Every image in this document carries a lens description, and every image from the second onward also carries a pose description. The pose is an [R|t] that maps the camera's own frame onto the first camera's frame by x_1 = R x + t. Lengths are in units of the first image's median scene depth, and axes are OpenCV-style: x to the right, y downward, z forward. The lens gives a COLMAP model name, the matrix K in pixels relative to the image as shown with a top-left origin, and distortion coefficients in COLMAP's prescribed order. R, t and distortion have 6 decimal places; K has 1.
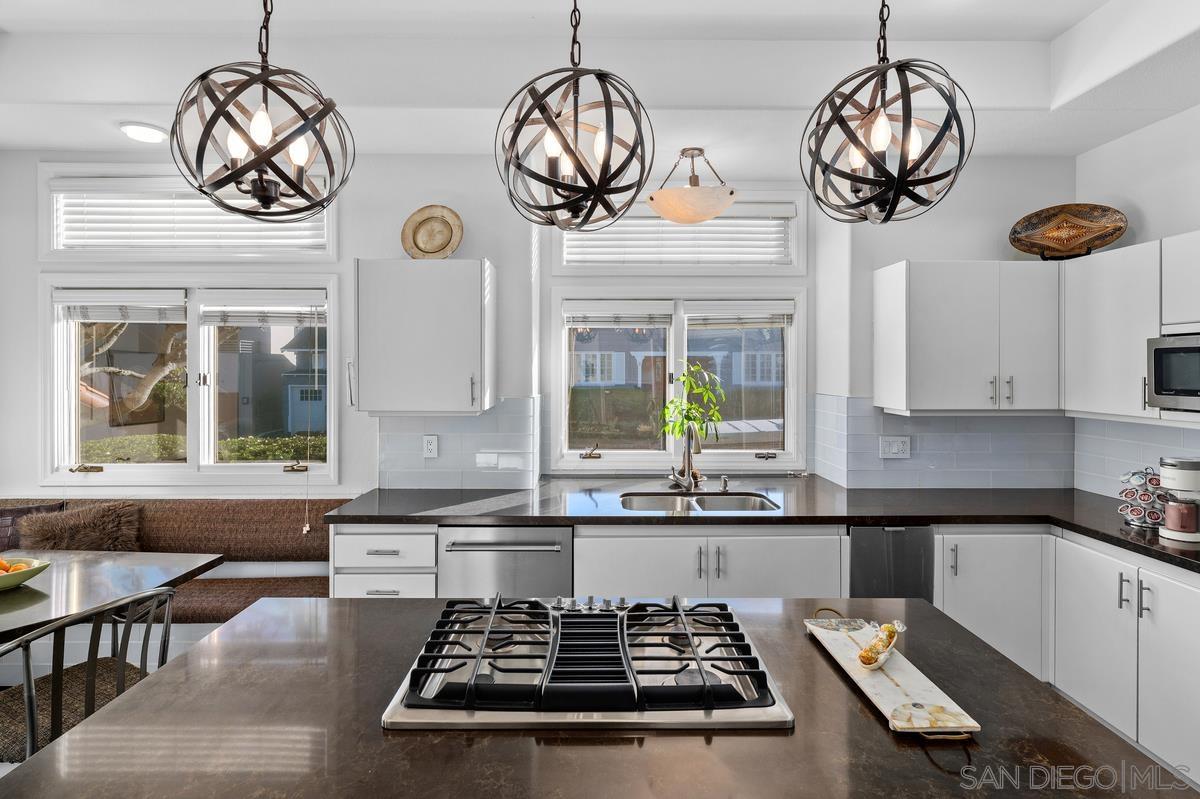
lens RADIAL K [[618.1, 0, 599.3], [0, 618.1, 371.6], [0, 0, 1]] dist [-0.002783, -0.000080]
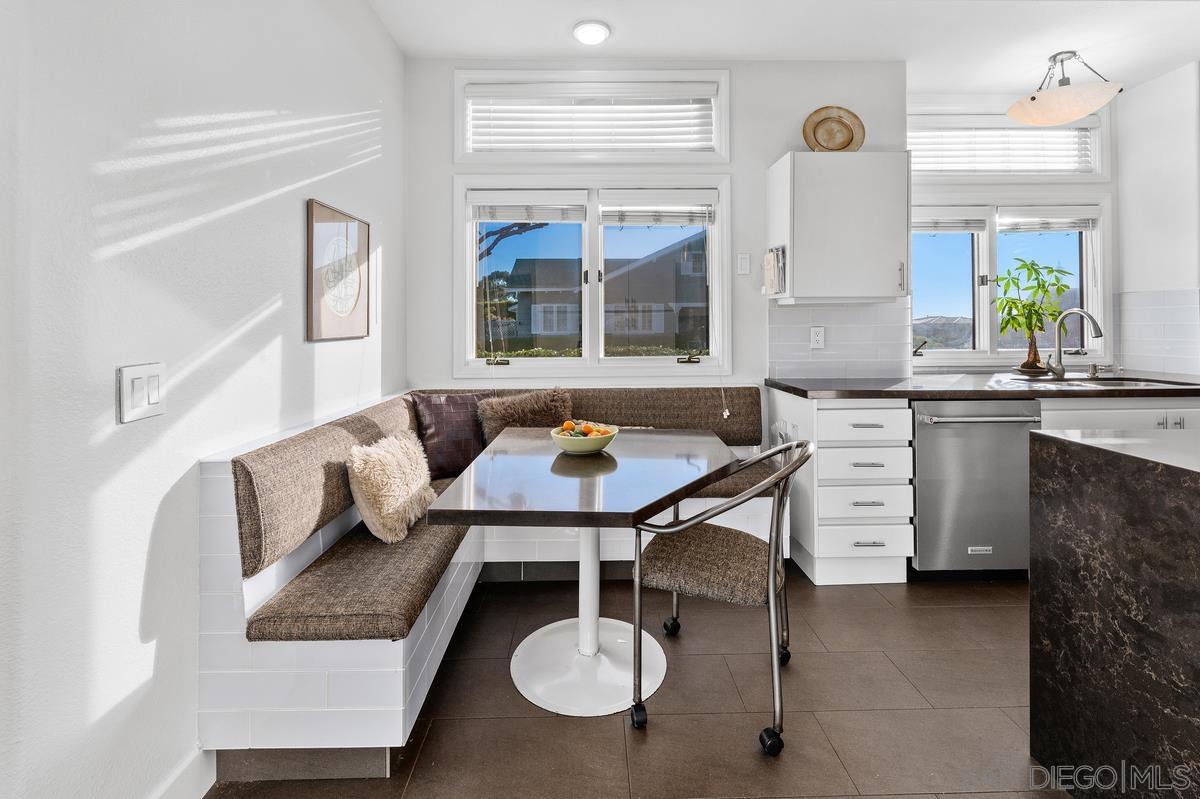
lens RADIAL K [[547.9, 0, 599.7], [0, 547.9, 319.7], [0, 0, 1]] dist [0.002543, 0.000583]
pose [[0.999921, -0.012032, 0.003739, -0.658387], [0.012100, 0.999752, -0.018689, 0.105753], [-0.003513, 0.018732, 0.999818, 0.071652]]
